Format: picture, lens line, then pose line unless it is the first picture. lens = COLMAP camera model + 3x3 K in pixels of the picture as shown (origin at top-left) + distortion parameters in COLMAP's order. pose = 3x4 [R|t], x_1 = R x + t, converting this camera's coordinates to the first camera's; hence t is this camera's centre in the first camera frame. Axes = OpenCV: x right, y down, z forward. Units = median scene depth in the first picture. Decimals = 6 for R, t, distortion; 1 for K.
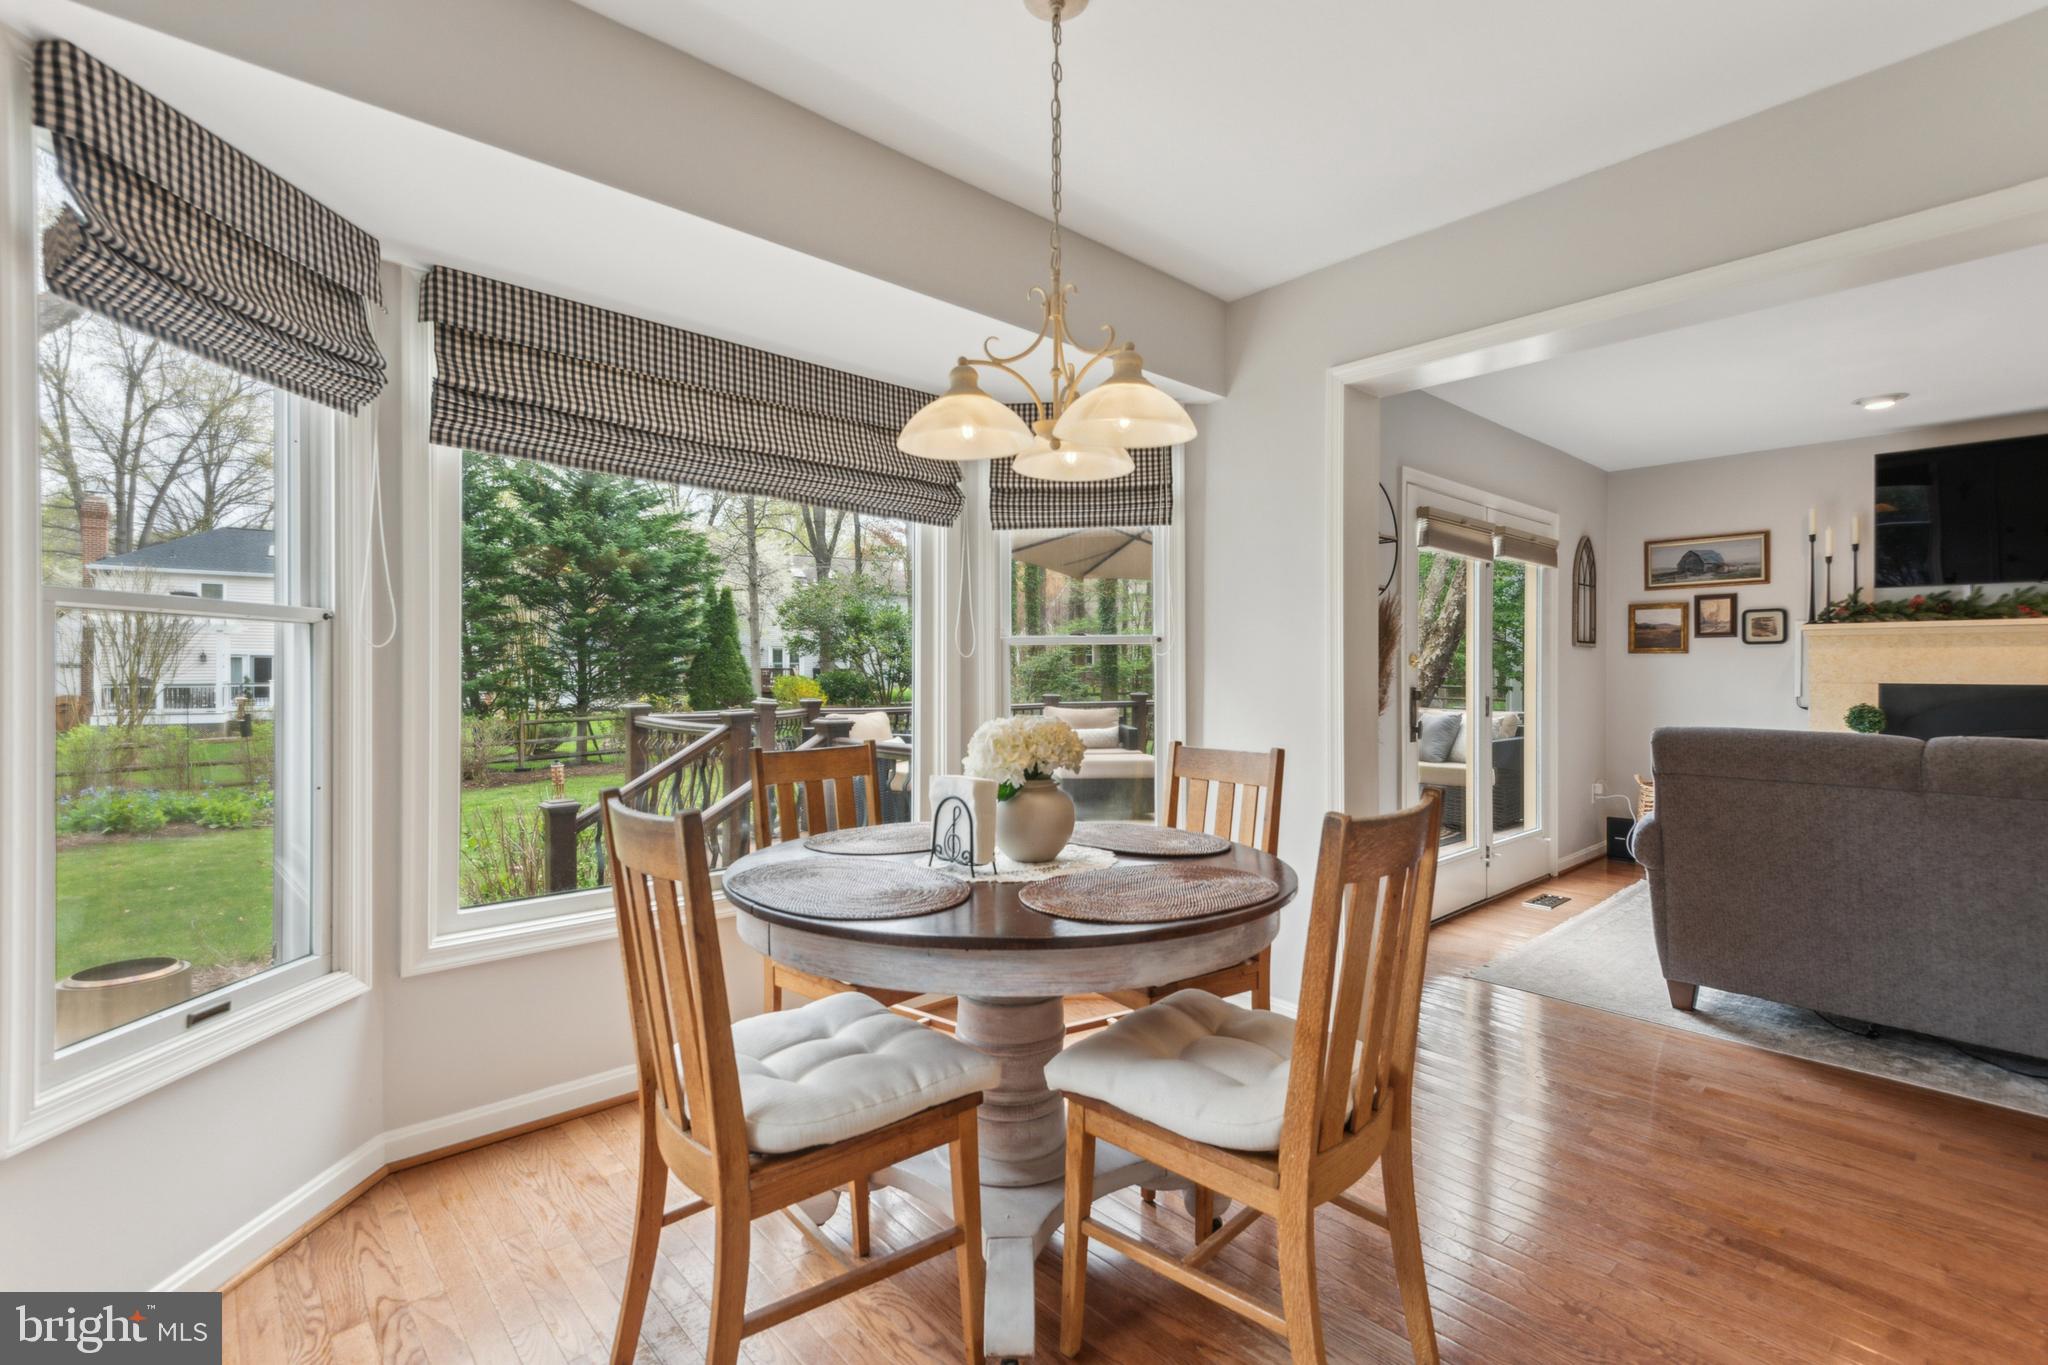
lens RADIAL K [[922.8, 0, 1011.0], [0, 922.8, 671.2], [0, 0, 1]] dist [0.016688, -0.012145]
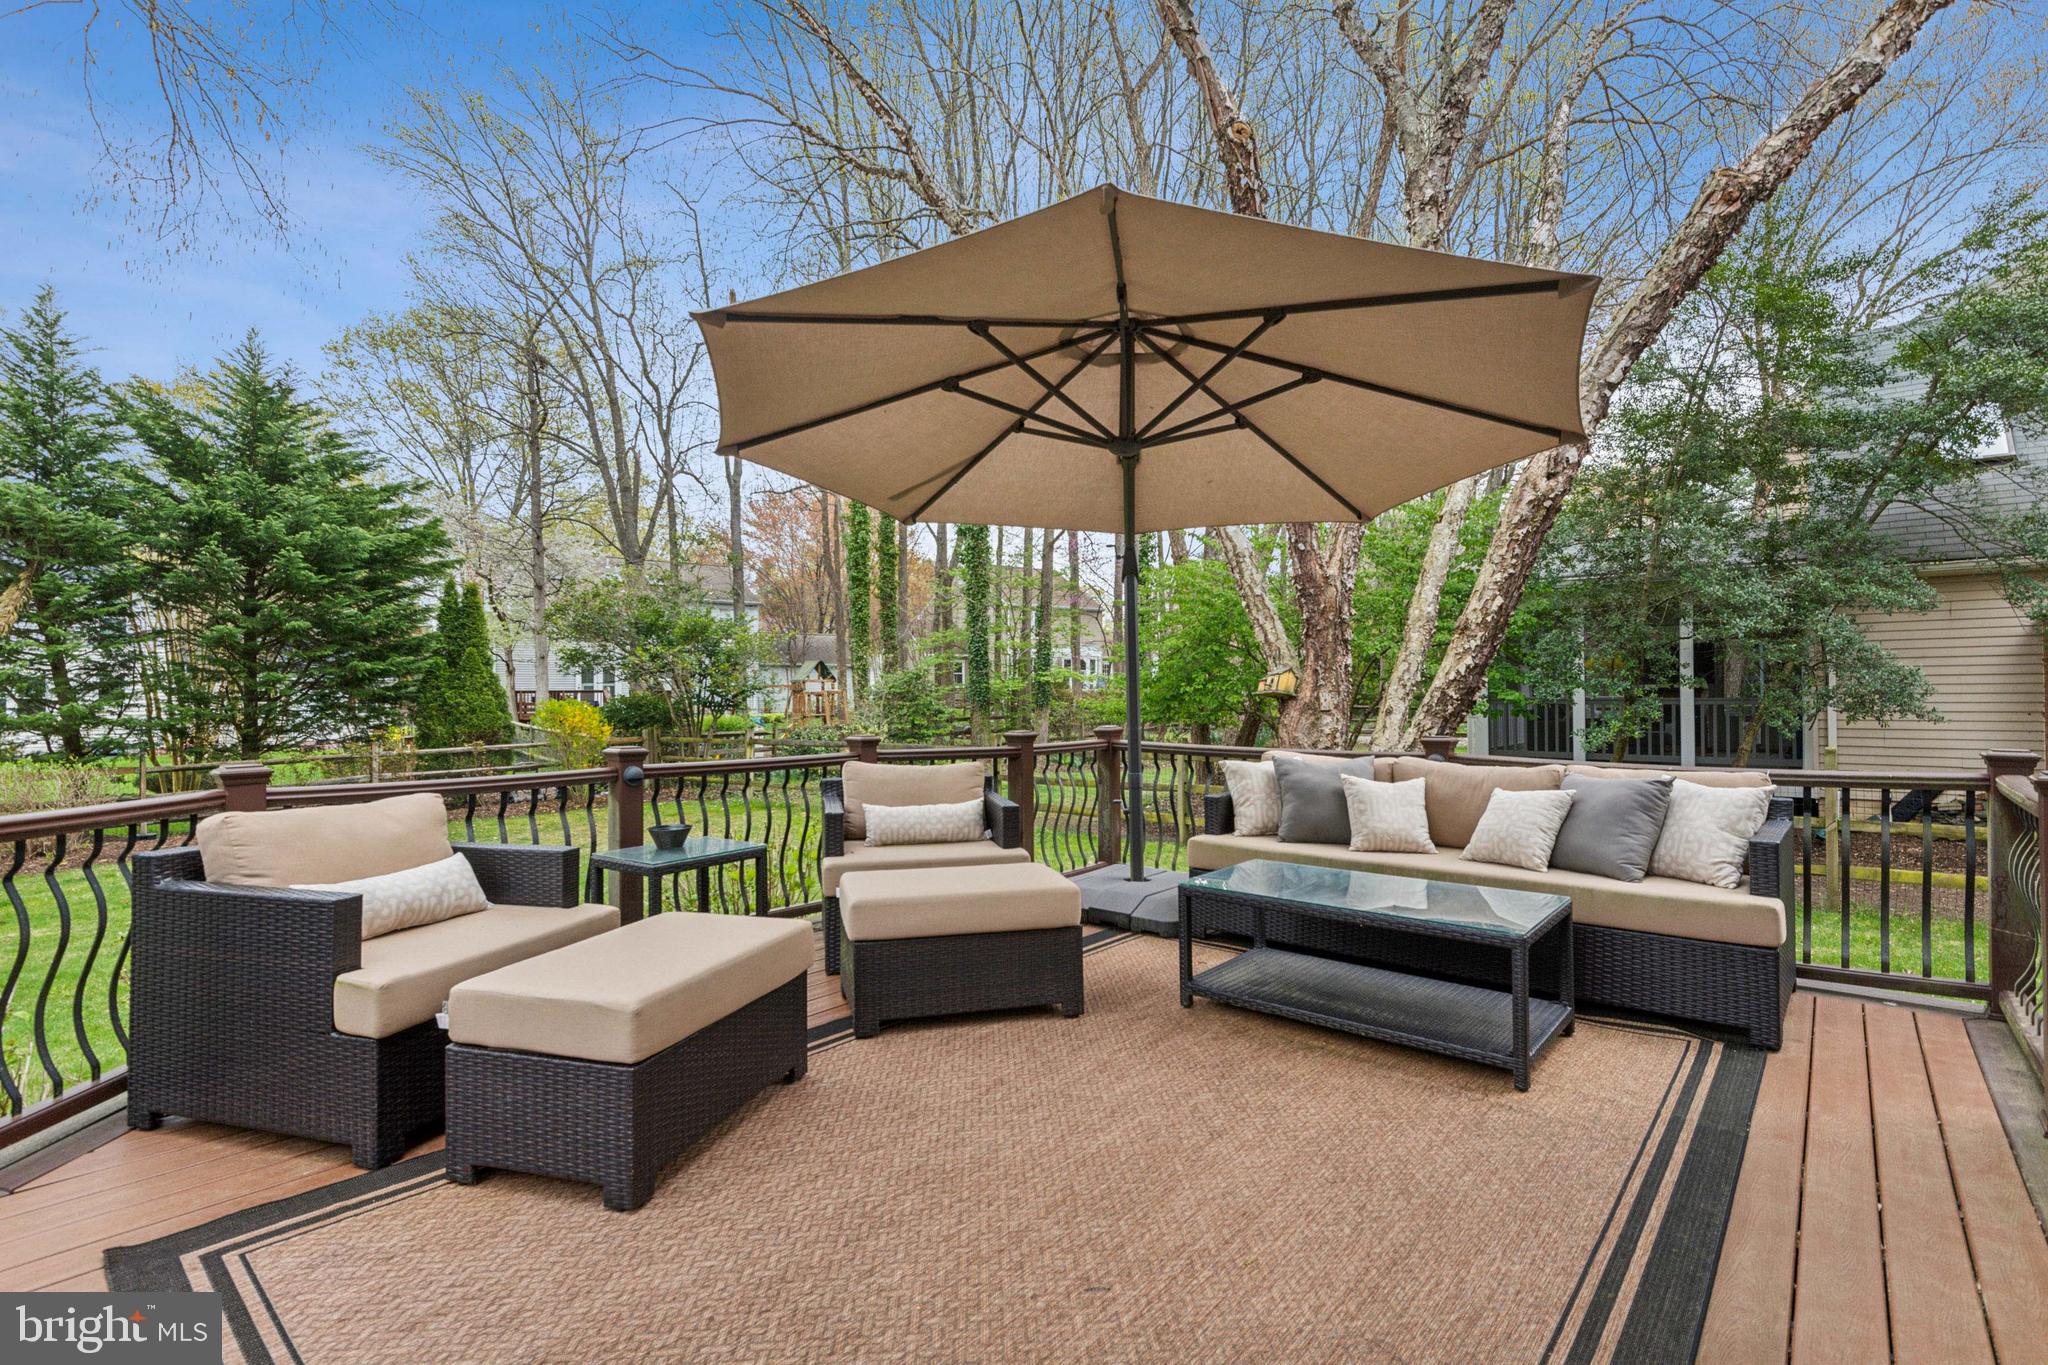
lens RADIAL K [[959.5, 0, 1024.0], [0, 959.5, 682.5], [0, 0, 1]] dist [-0.000316, -0.000283]
pose [[0.988963, -0.004886, 0.148080, 0.021928], [0.006303, 0.999939, -0.009102, -0.000481], [-0.148027, 0.009935, 0.988933, 0.169258]]
